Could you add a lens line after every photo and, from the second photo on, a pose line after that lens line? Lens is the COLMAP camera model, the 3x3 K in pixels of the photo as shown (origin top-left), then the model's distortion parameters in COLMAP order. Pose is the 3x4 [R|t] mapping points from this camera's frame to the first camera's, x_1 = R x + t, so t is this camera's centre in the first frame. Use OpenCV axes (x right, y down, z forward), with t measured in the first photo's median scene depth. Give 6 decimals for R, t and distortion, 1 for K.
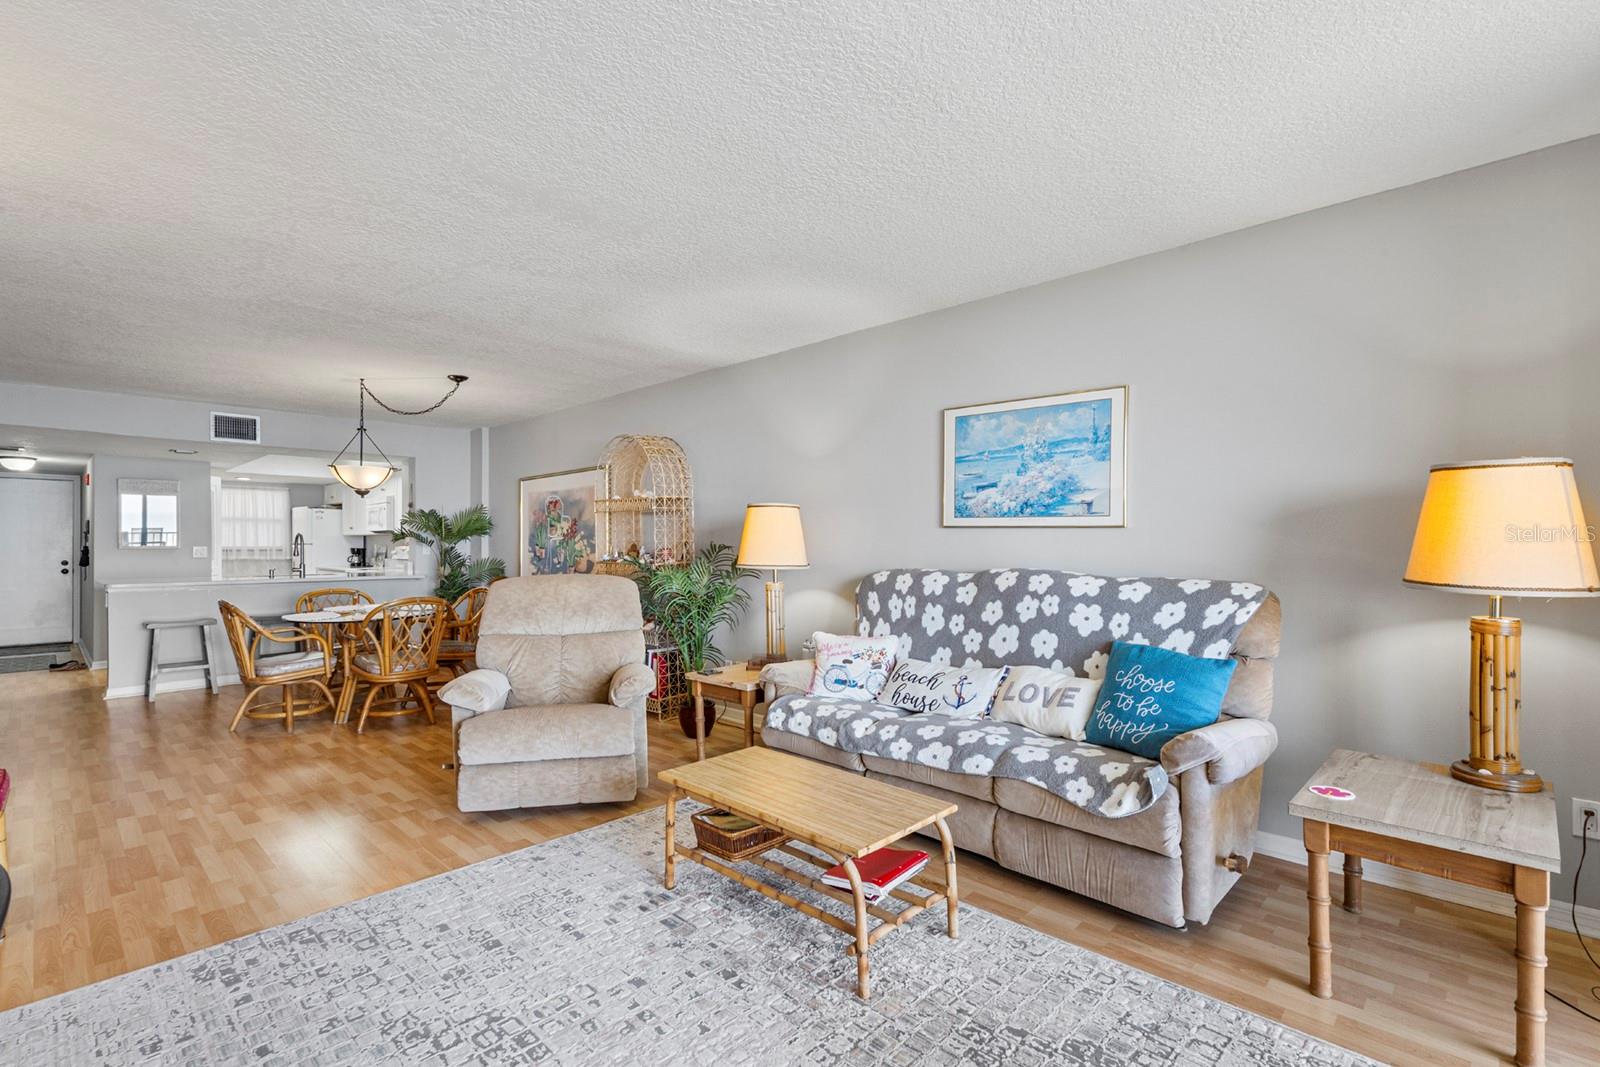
lens RADIAL K [[733.6, 0, 800.0], [0, 733.6, 533.5], [0, 0, 1]] dist [-0.000143, -0.000616]
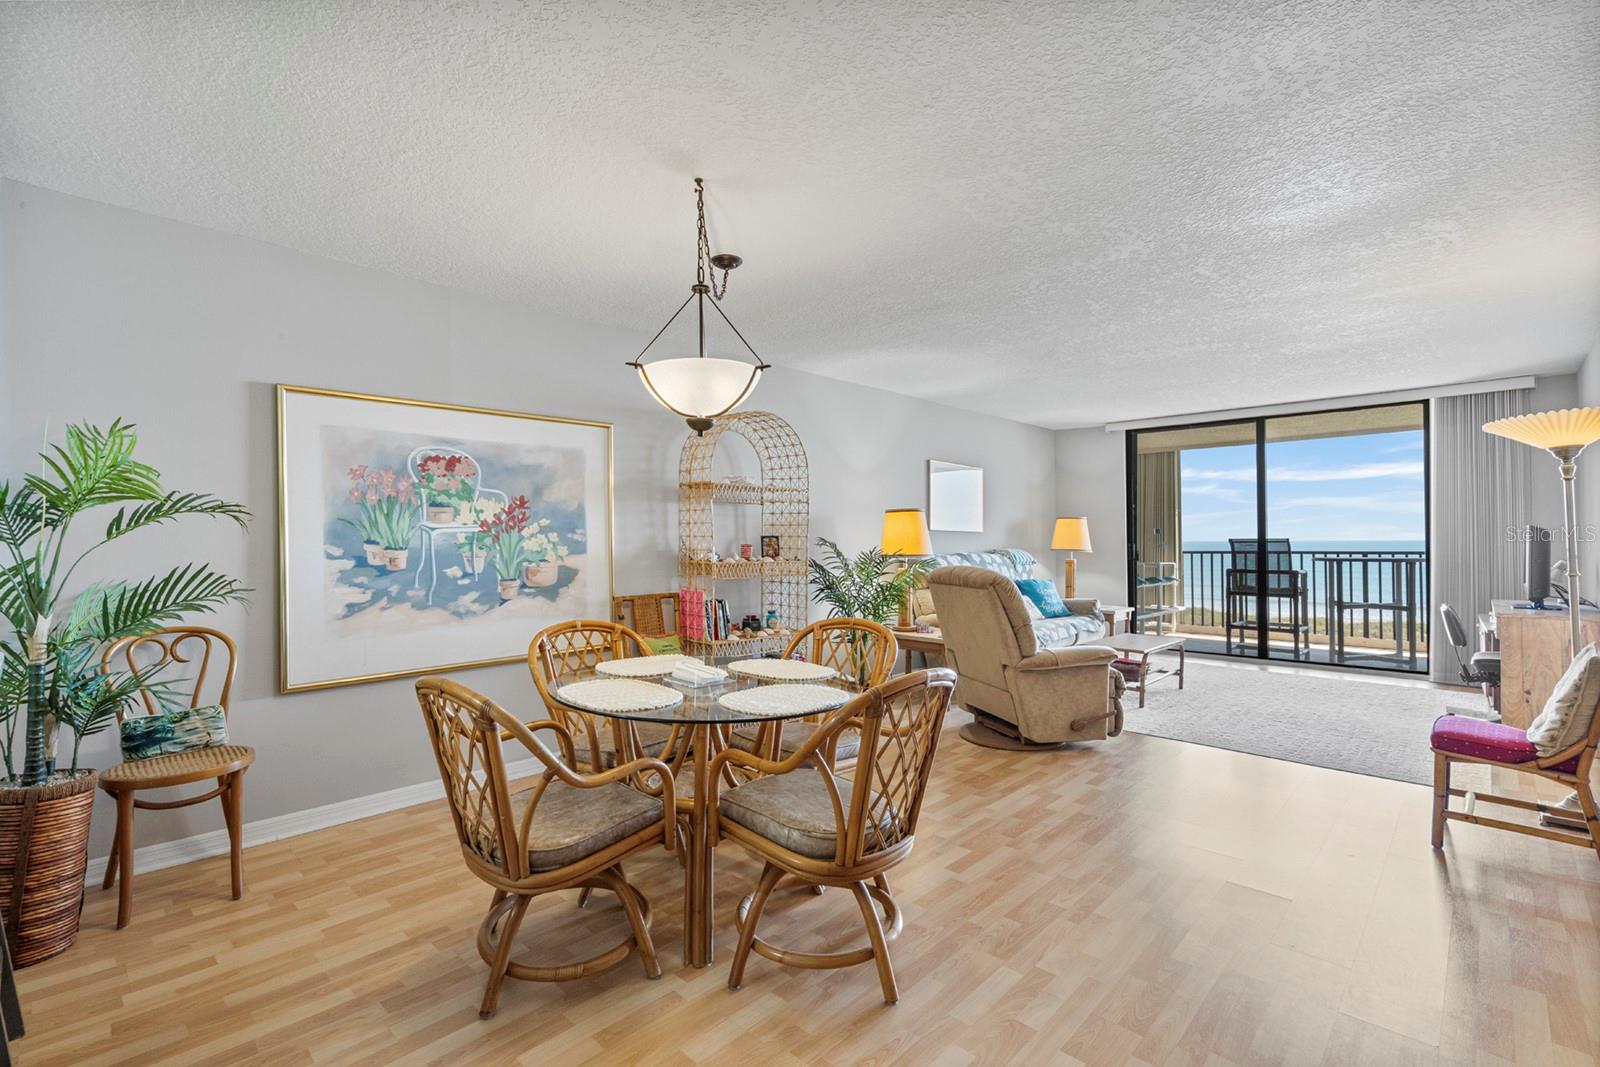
lens RADIAL K [[691.2, 0, 800.0], [0, 691.2, 533.5], [0, 0, 1]] dist [0.000167, 0.000306]
pose [[0.019575, 0.015658, 0.999686, -1.415913], [-0.005271, 0.999865, -0.015558, 0.027173], [-0.999794, -0.004965, 0.019655, 1.283289]]
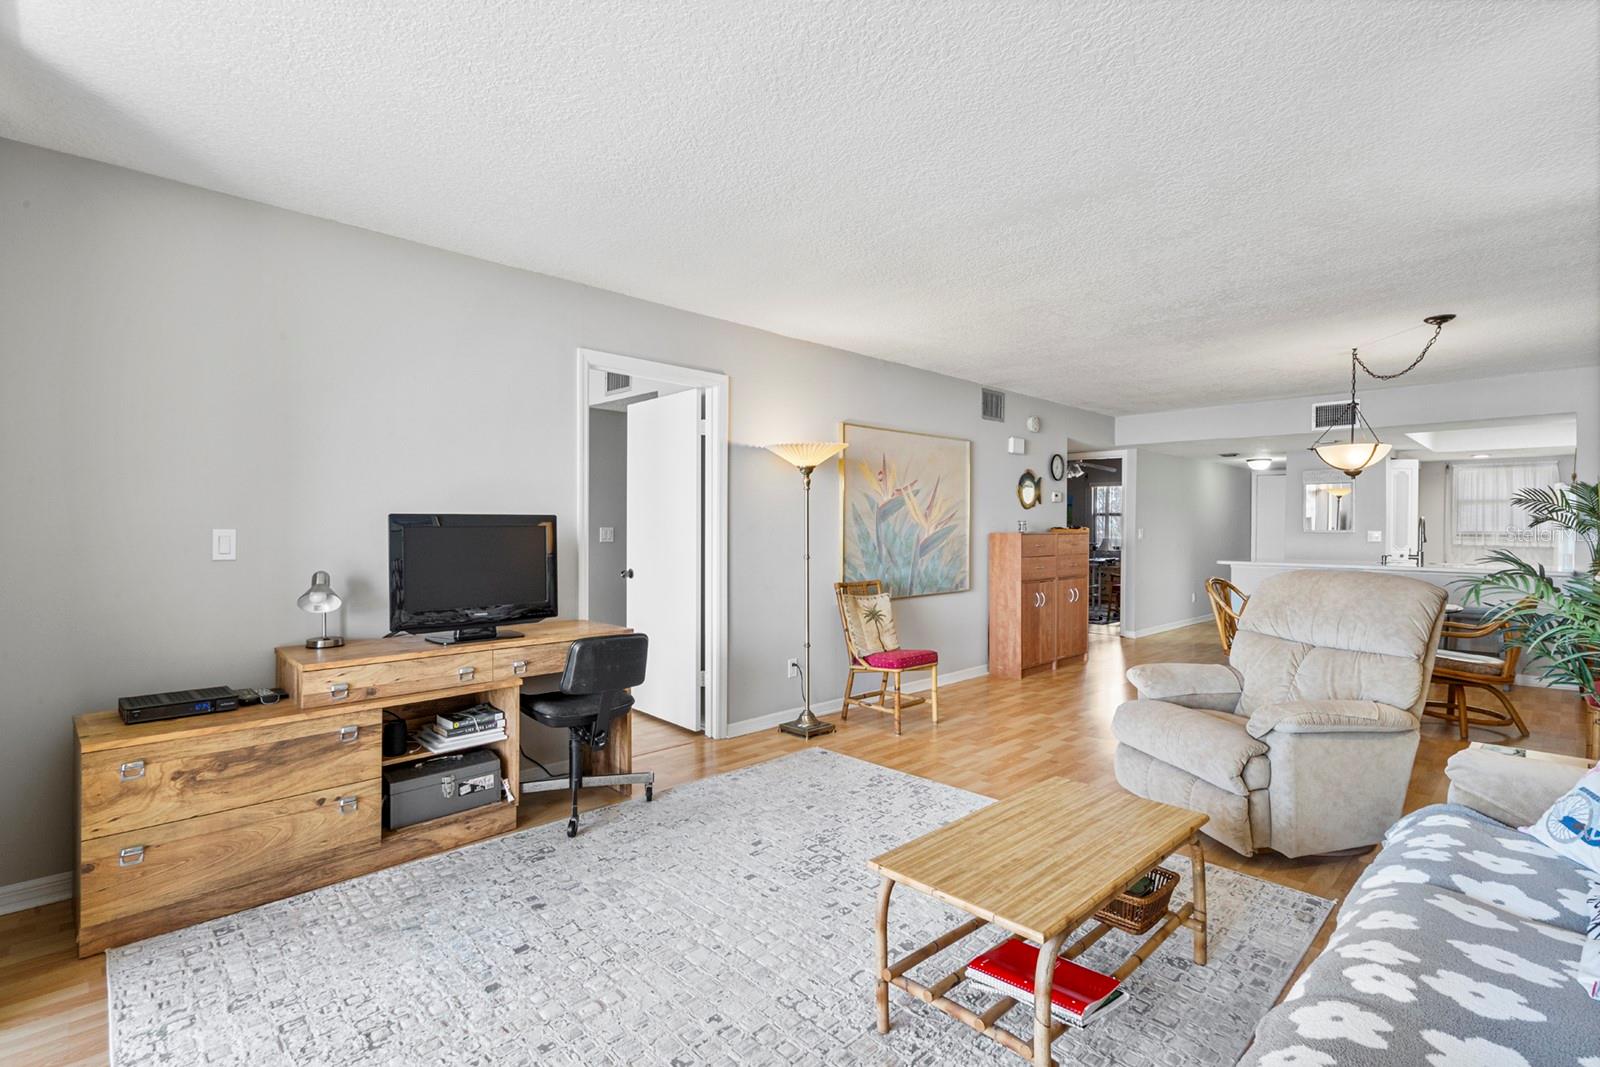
lens RADIAL K [[727.9, 0, 775.9], [0, 727.9, 525.7], [0, 0, 1]] dist [-0.000591, 0.000038]
pose [[-0.041894, -0.001944, -0.999120, 0.486037], [0.014669, 0.999889, -0.002560, 0.001635], [0.999014, -0.014763, -0.041860, 0.444030]]
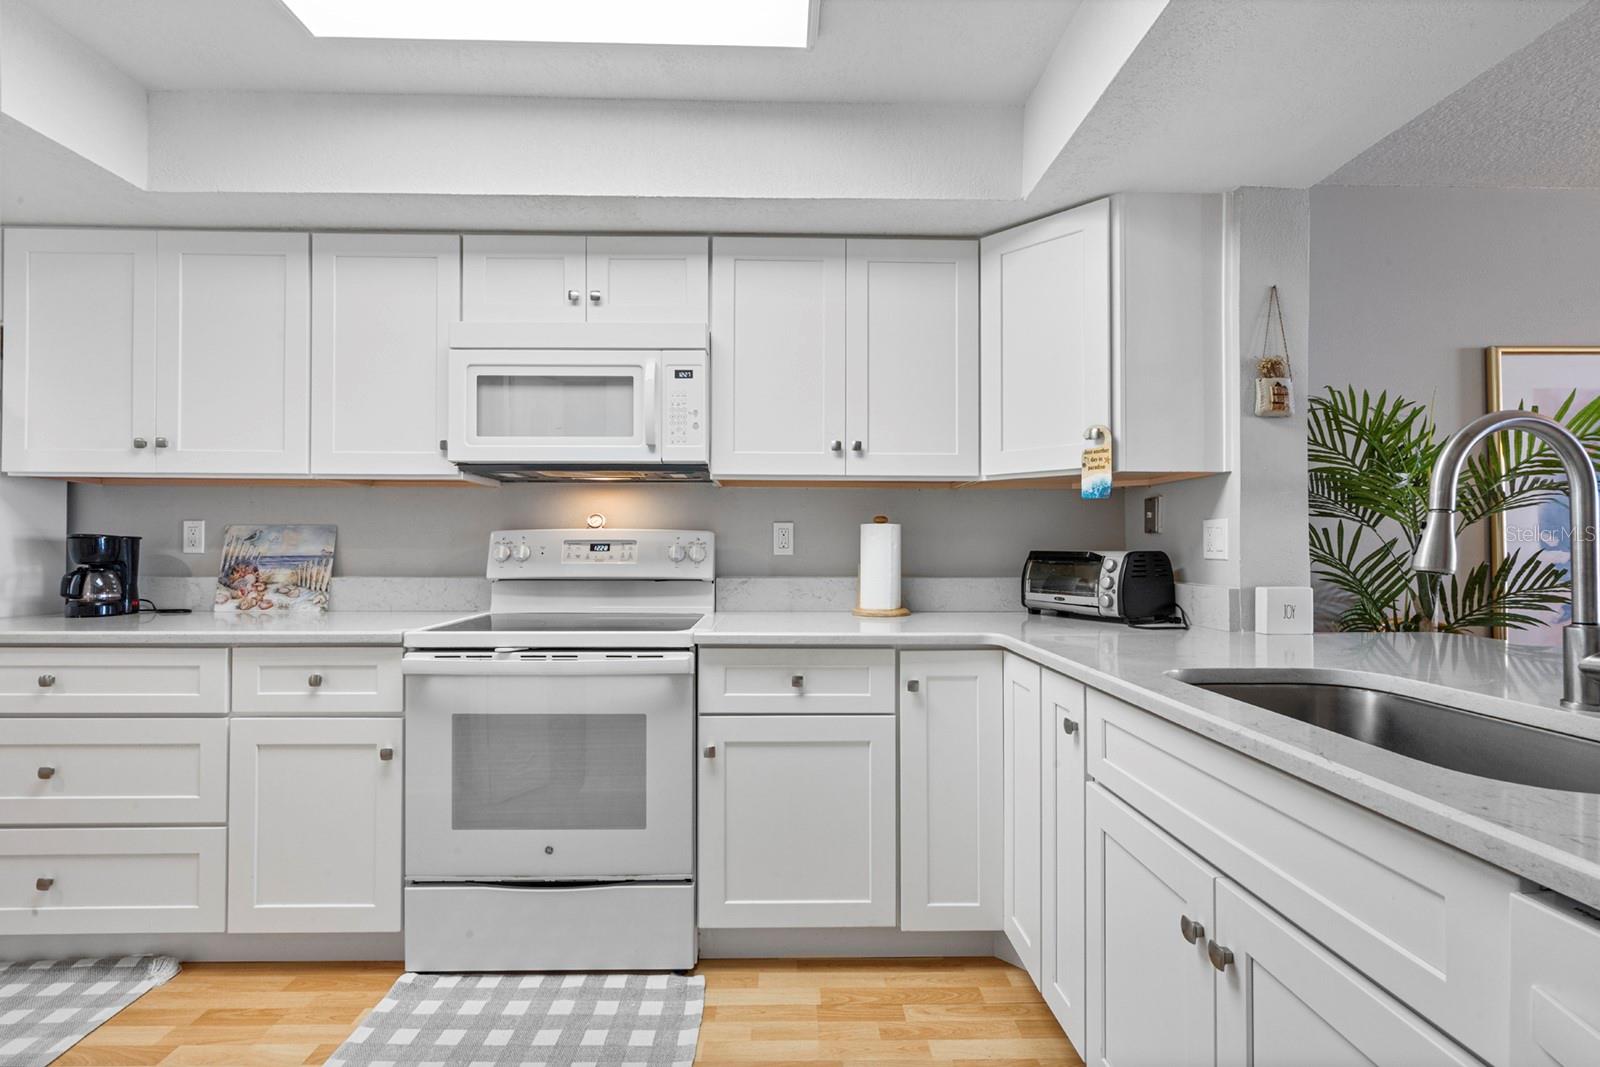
lens RADIAL K [[733.6, 0, 800.0], [0, 733.6, 533.5], [0, 0, 1]] dist [-0.000143, -0.000616]
pose [[0.708415, 0.018148, 0.705563, -1.617970], [-0.014905, 0.999831, -0.010752, 0.048555], [-0.705638, -0.002900, 0.708566, 1.817262]]
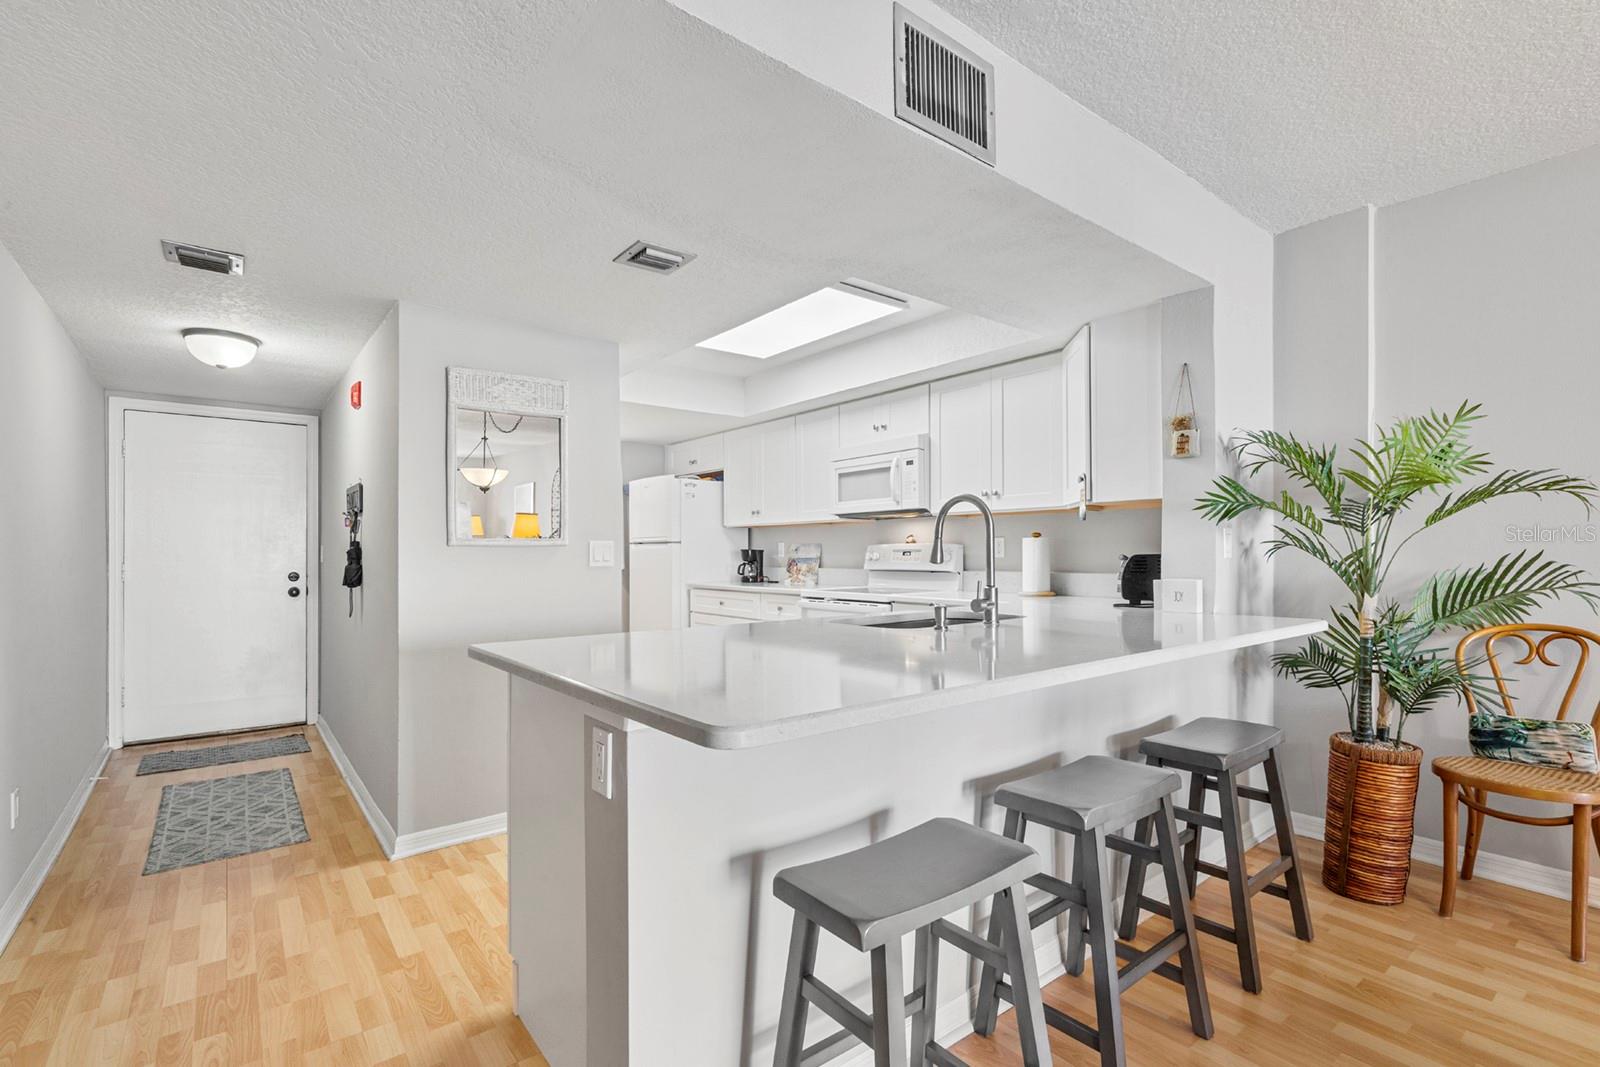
lens RADIAL K [[724.8, 0, 799.4], [0, 724.8, 545.8], [0, 0, 1]] dist [-0.001115, 0.000174]
pose [[0.991241, -0.003064, -0.132029, -1.307649], [0.003714, 0.999982, 0.004677, 0.037861], [0.132013, -0.005127, 0.991235, 1.207483]]
